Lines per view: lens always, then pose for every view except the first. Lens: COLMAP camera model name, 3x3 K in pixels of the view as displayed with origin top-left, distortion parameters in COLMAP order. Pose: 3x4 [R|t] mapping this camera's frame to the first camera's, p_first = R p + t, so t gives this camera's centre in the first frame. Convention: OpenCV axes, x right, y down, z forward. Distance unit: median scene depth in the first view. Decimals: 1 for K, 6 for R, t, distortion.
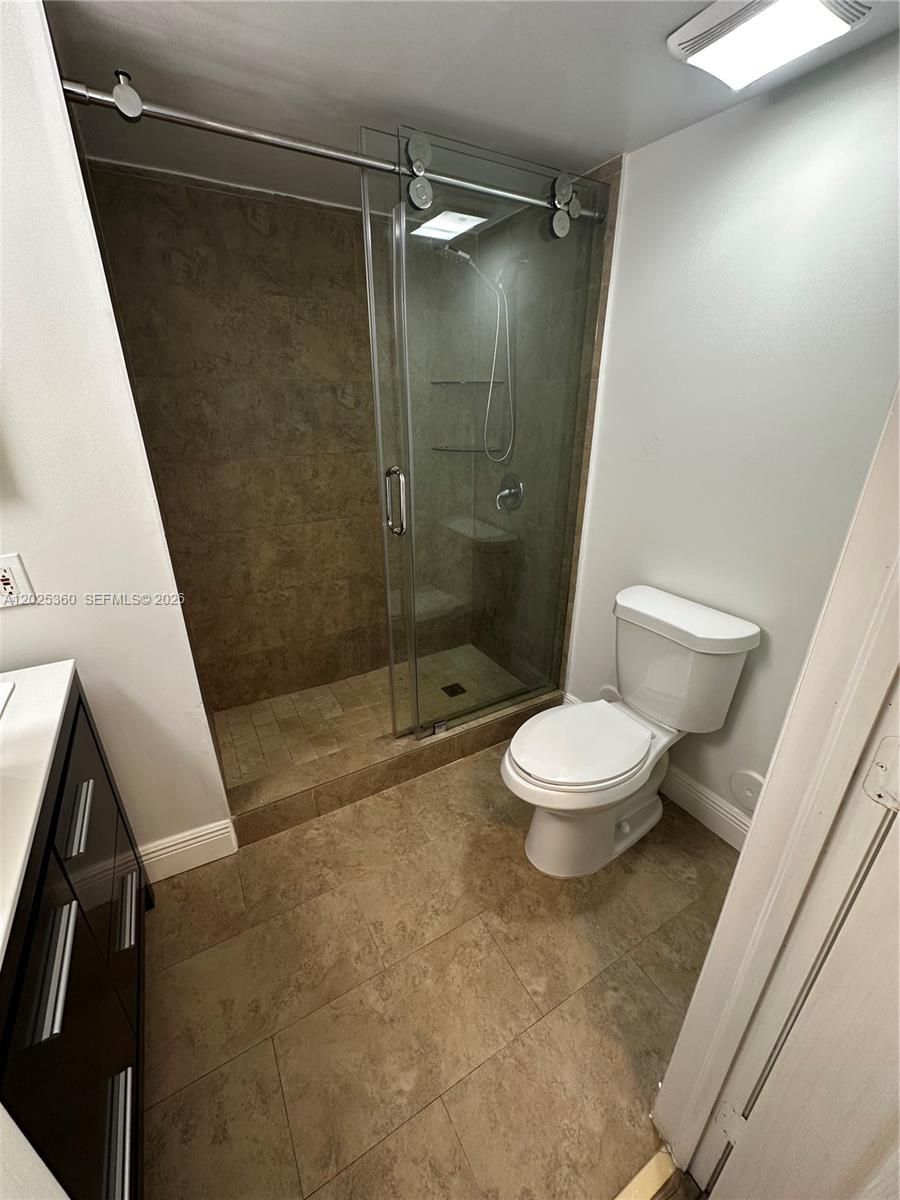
lens RADIAL K [[478.9, 0, 450.4], [0, 478.9, 600.3], [0, 0, 1]] dist [-0.004530, 0.000690]
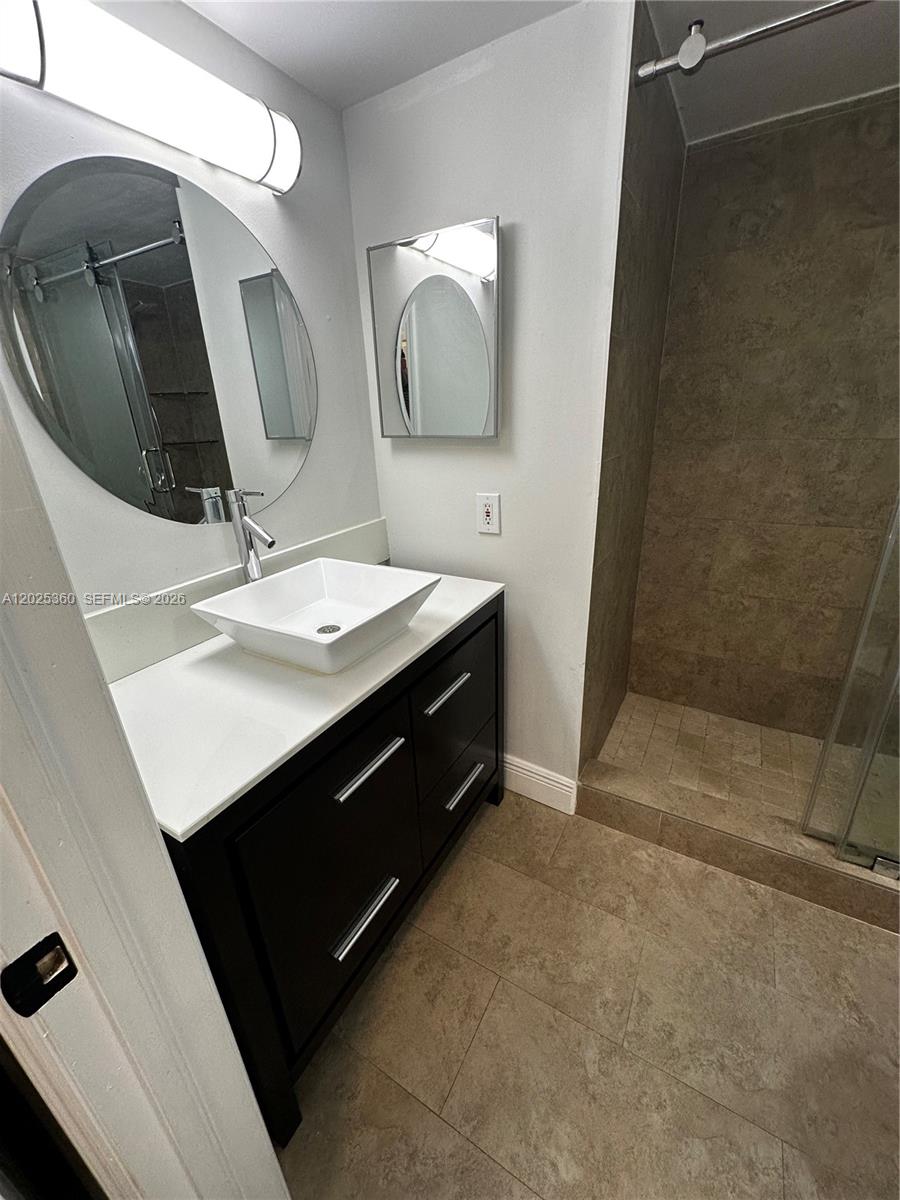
lens RADIAL K [[478.9, 0, 450.4], [0, 478.9, 600.3], [0, 0, 1]] dist [-0.004530, 0.000690]
pose [[0.492122, 0.299166, -0.817505, 0.109528], [-0.298731, 0.940105, 0.164202, -0.000125], [0.817665, 0.163407, 0.552017, 0.120585]]
